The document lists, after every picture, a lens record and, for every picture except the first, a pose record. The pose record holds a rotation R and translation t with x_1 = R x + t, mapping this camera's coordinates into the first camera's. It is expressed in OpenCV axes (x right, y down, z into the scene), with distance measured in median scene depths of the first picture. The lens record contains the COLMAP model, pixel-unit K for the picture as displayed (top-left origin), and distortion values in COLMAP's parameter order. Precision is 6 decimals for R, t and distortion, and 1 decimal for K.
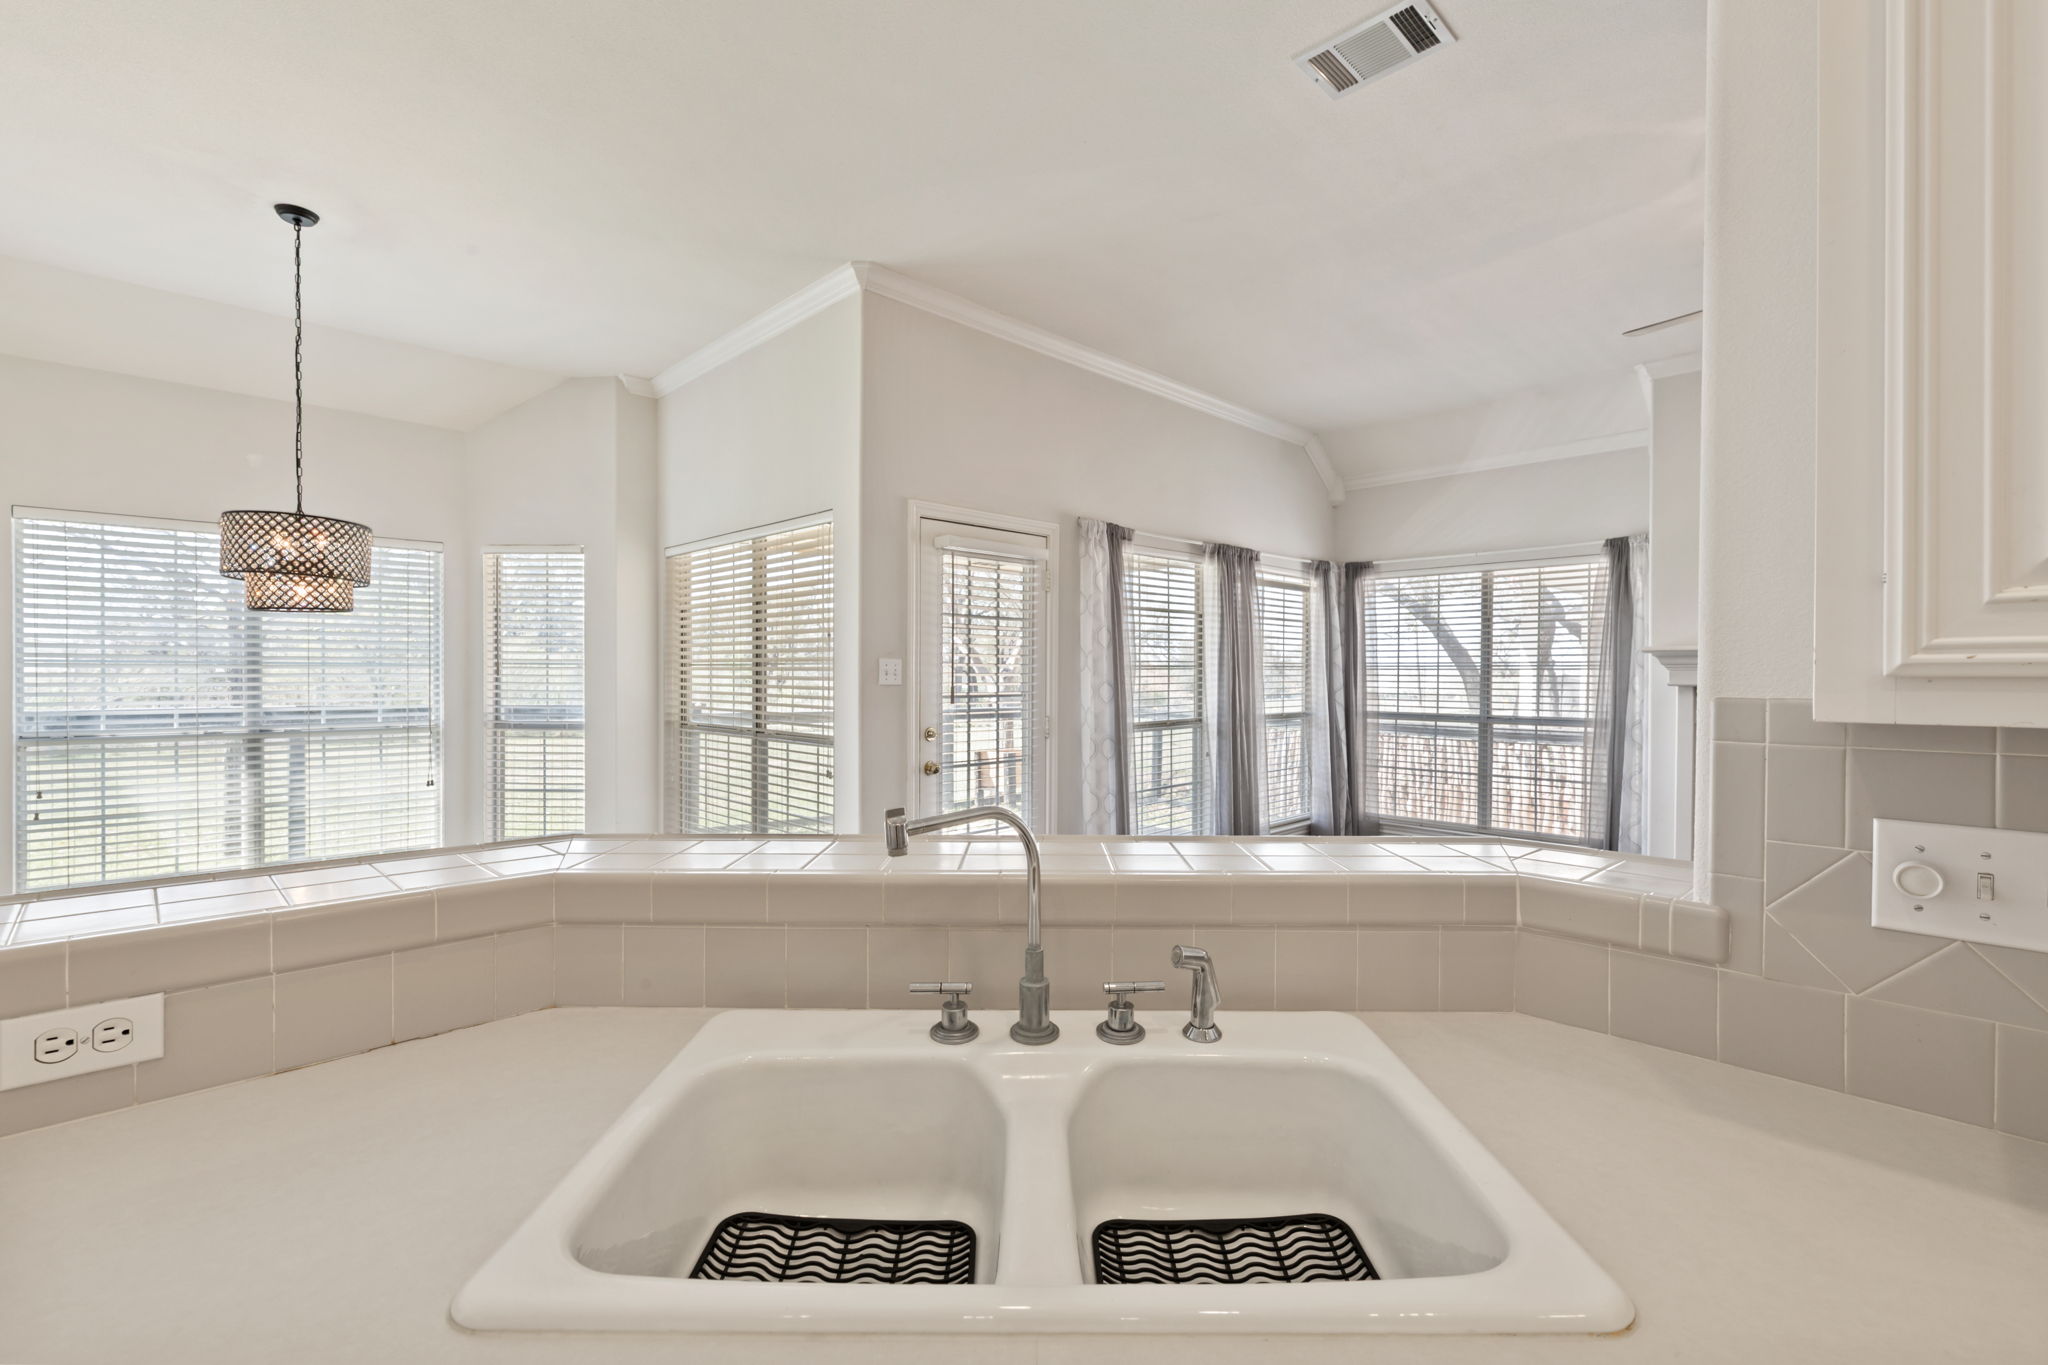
lens RADIAL K [[882.8, 0, 1032.7], [0, 882.8, 680.4], [0, 0, 1]] dist [0.002123, -0.000015]
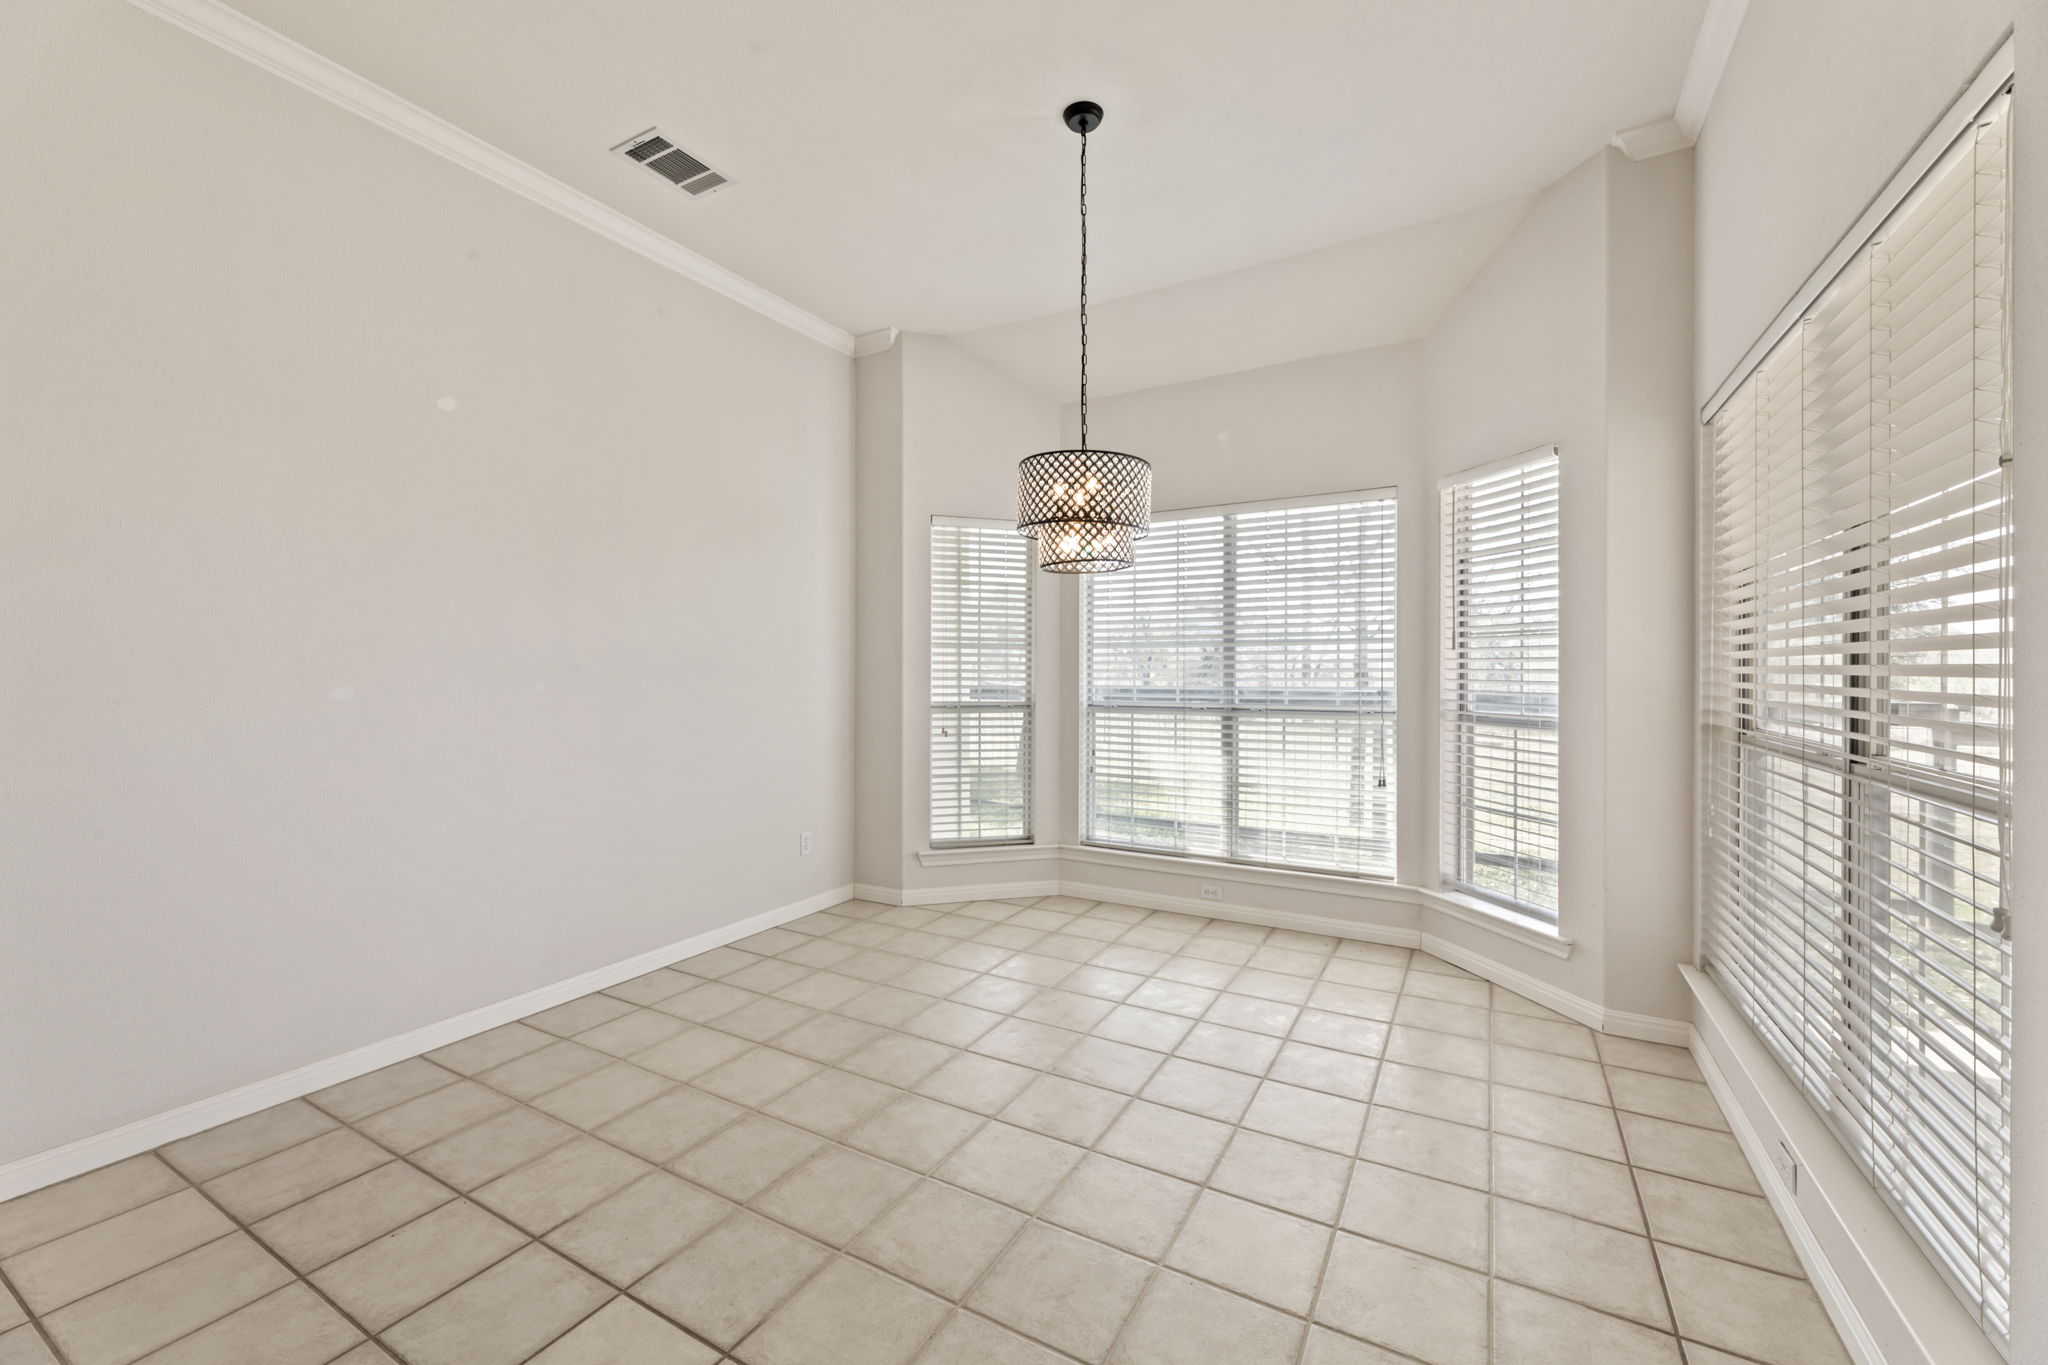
lens RADIAL K [[819.8, 0, 1028.9], [0, 819.8, 669.6], [0, 0, 1]] dist [0.002467, -0.000089]
pose [[0.264371, -0.008035, -0.964388, -0.042427], [-0.008216, 0.999910, -0.010583, 0.022920], [0.964386, 0.010721, 0.264281, 0.508441]]
